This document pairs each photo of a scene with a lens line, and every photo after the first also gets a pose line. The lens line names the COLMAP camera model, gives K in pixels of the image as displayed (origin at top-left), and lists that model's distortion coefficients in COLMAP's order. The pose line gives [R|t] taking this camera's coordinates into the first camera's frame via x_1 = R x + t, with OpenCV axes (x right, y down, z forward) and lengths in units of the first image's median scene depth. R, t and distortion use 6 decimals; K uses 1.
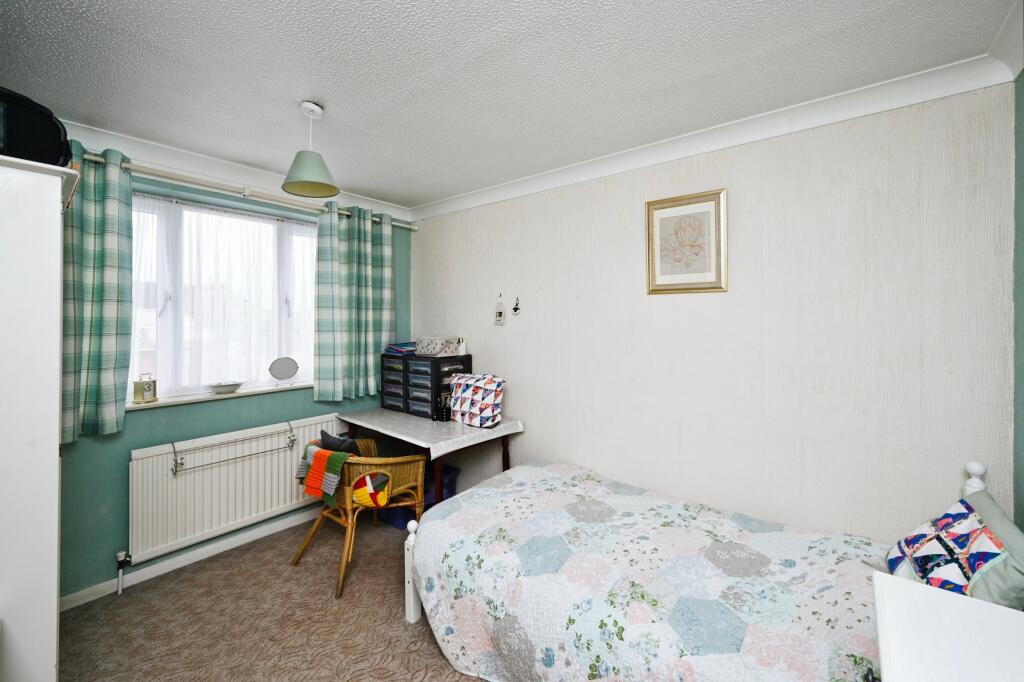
lens RADIAL K [[416.9, 0, 517.6], [0, 416.9, 316.8], [0, 0, 1]] dist [-0.000289, -0.000002]
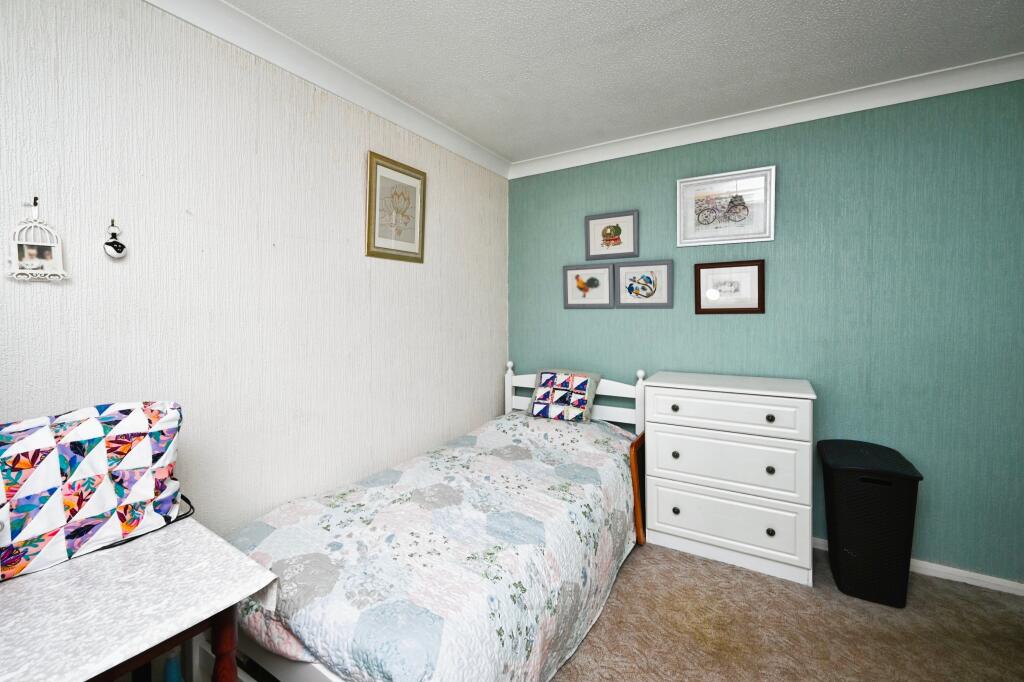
lens RADIAL K [[416.9, 0, 517.6], [0, 416.9, 316.8], [0, 0, 1]] dist [-0.000289, -0.000002]
pose [[-0.132135, -0.017939, 0.991069, -0.634567], [0.003043, 0.999824, 0.018503, 0.062716], [-0.991227, 0.005460, -0.132057, 0.839750]]
